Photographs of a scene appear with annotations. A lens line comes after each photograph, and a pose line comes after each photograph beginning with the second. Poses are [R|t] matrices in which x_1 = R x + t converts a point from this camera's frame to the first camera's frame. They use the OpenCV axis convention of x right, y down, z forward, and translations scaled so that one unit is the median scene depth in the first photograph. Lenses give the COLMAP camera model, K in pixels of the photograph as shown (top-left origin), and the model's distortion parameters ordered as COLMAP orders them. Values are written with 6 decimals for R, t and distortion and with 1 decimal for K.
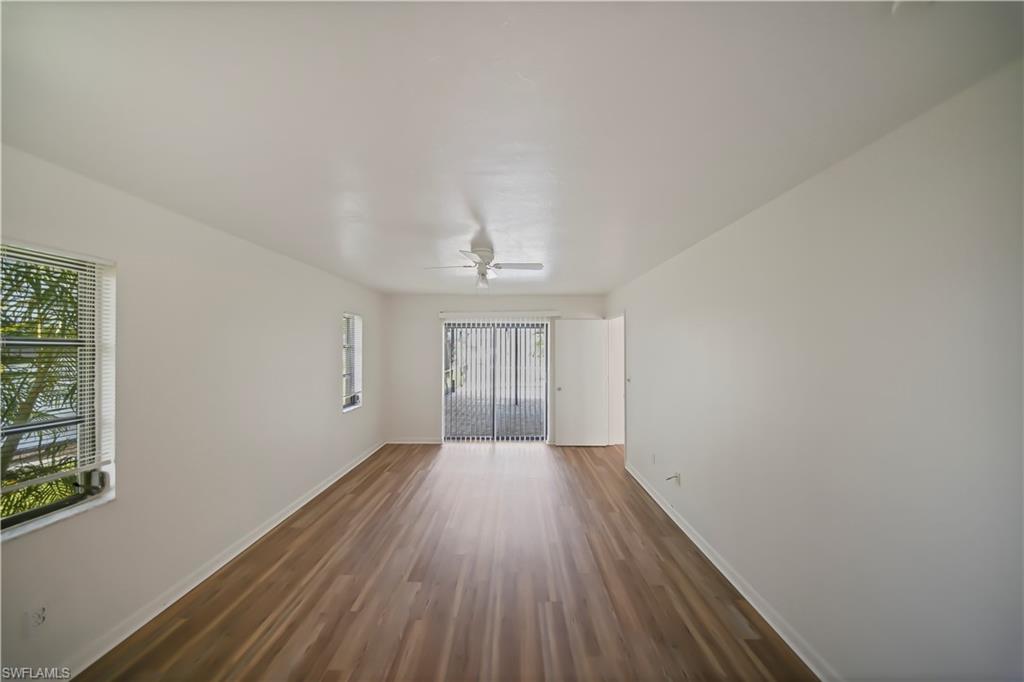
lens RADIAL K [[310.0, 0, 512.9], [0, 310.0, 346.0], [0, 0, 1]] dist [-0.000282, -0.000151]
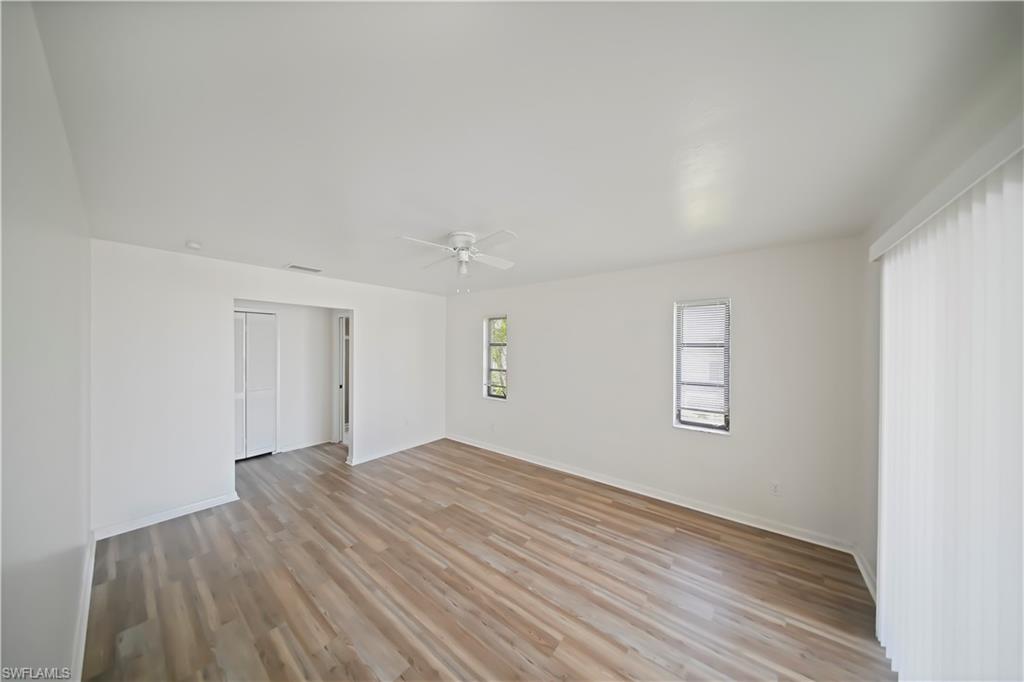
lens RADIAL K [[310.0, 0, 512.9], [0, 310.0, 346.0], [0, 0, 1]] dist [-0.000282, -0.000151]
pose [[-0.620775, 0.001079, -0.783988, 0.479527], [0.001258, 0.999999, 0.000381, 0.005299], [0.783988, -0.000750, -0.620776, 1.599678]]
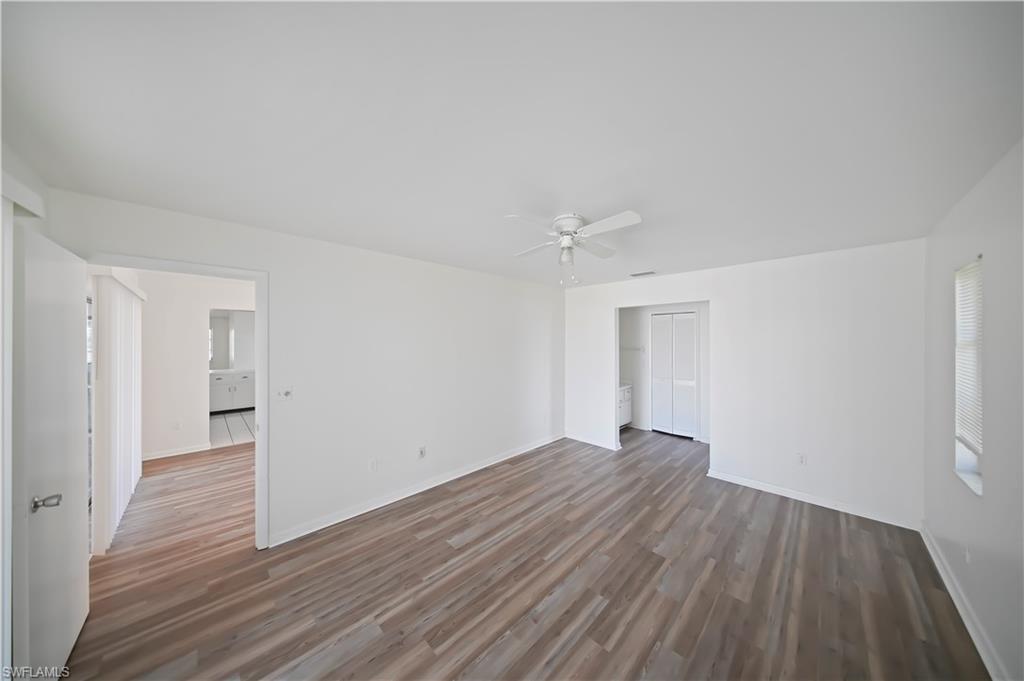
lens RADIAL K [[310.0, 0, 512.9], [0, 310.0, 345.5], [0, 0, 1]] dist [-0.000282, -0.000151]
pose [[-0.703000, -0.016473, 0.710999, -0.539611], [-0.004914, 0.999820, 0.018306, 0.001607], [-0.711173, 0.009375, -0.702955, 1.592897]]
